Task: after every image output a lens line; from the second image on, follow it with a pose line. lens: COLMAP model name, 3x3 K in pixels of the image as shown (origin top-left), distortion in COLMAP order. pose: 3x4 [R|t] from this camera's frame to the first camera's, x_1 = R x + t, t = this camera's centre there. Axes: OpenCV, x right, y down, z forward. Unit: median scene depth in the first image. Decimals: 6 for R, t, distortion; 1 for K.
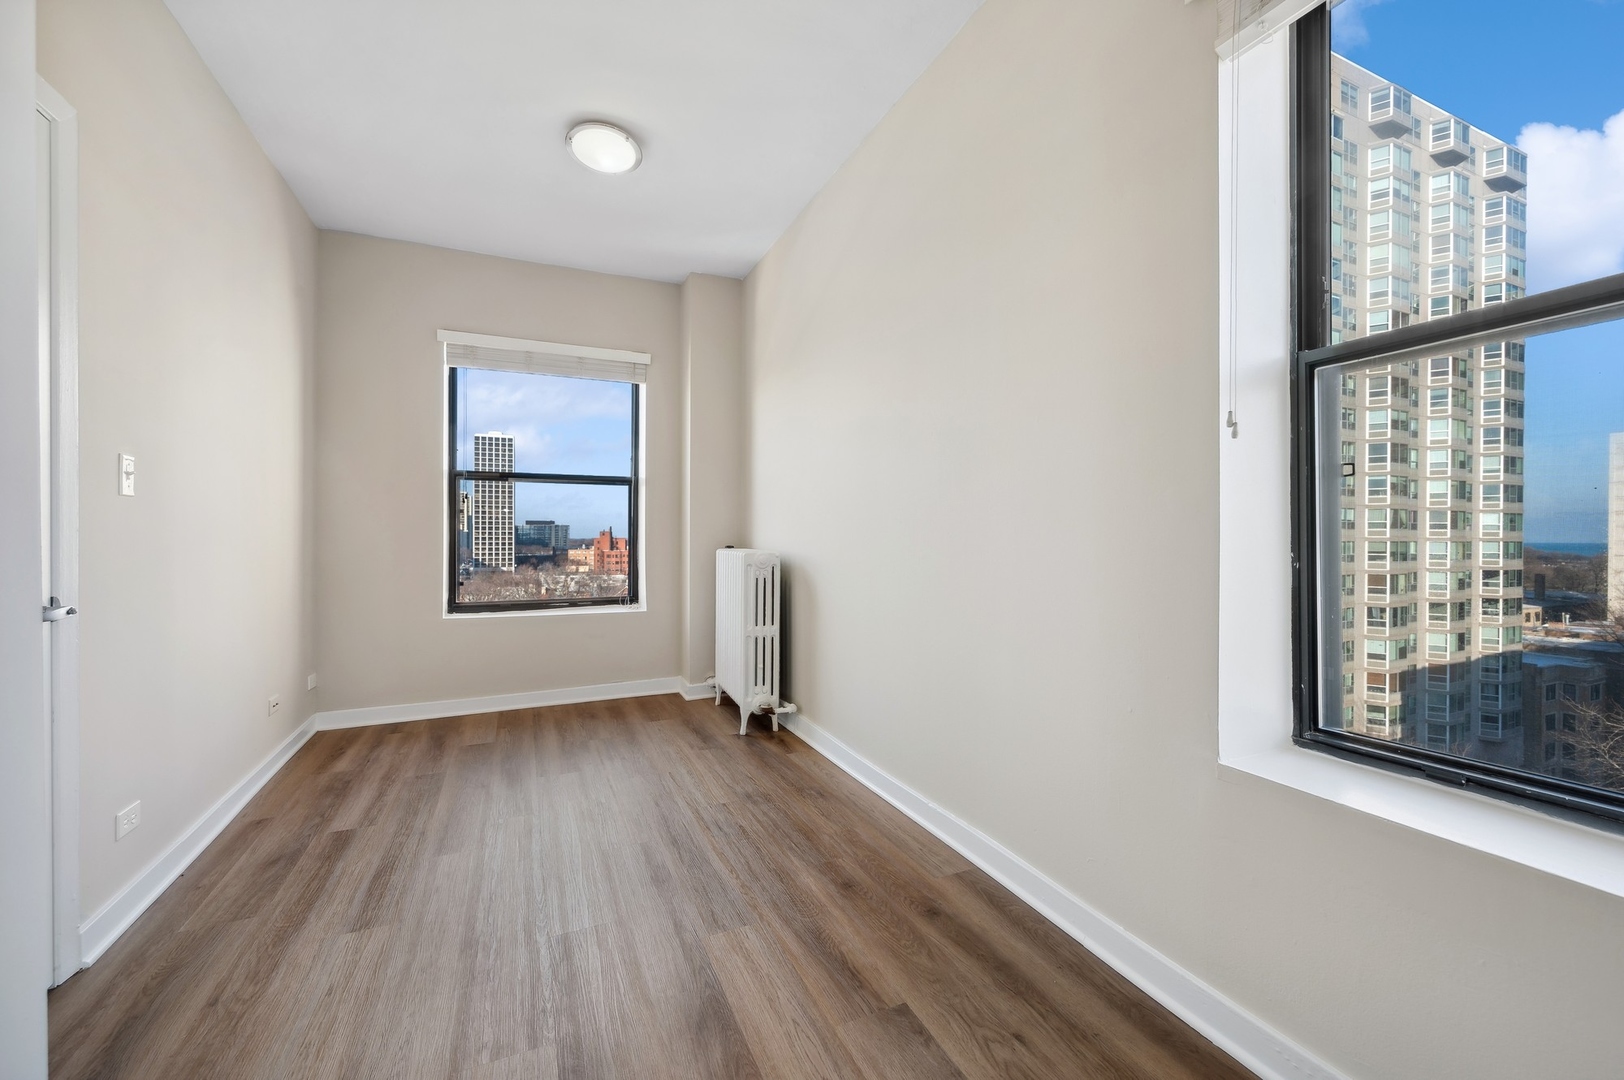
lens RADIAL K [[654.8, 0, 814.6], [0, 654.8, 538.0], [0, 0, 1]] dist [0.002910, 0.000112]
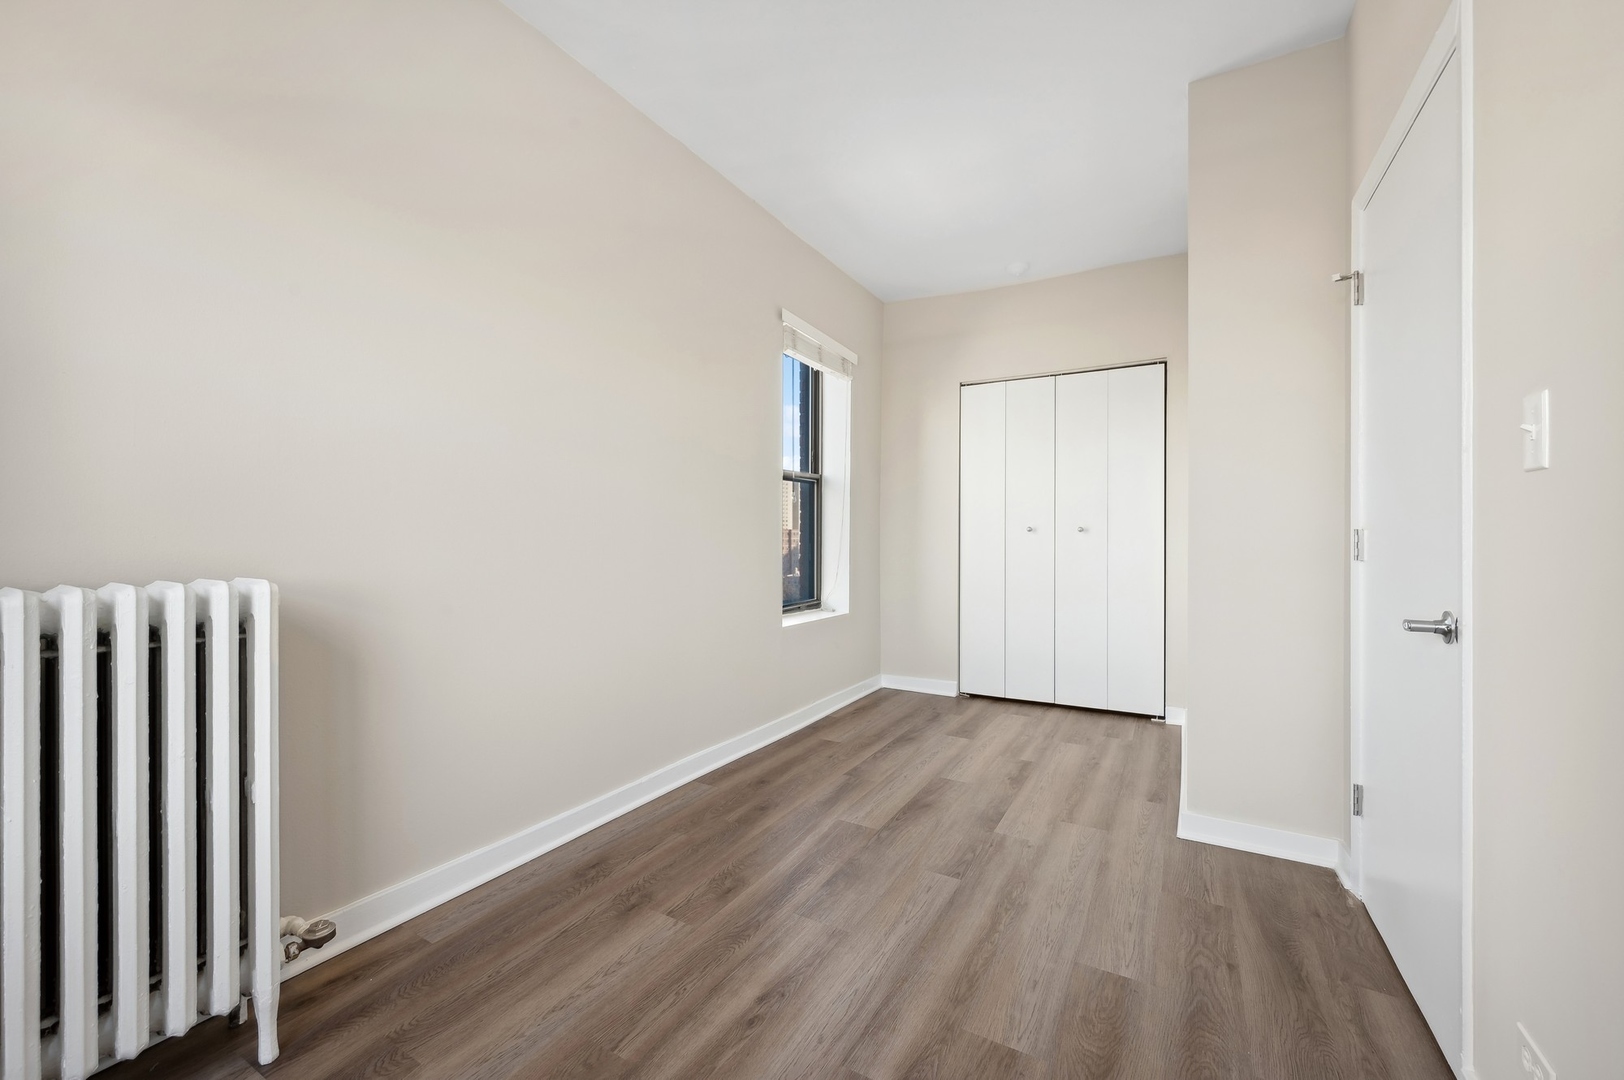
lens RADIAL K [[654.8, 0, 809.7], [0, 654.8, 538.4], [0, 0, 1]] dist [0.002910, 0.000112]
pose [[-0.586200, -0.006728, 0.810138, -1.272740], [-0.000811, 0.999970, 0.007718, -0.019459], [-0.810166, 0.003868, -0.586188, 2.032817]]
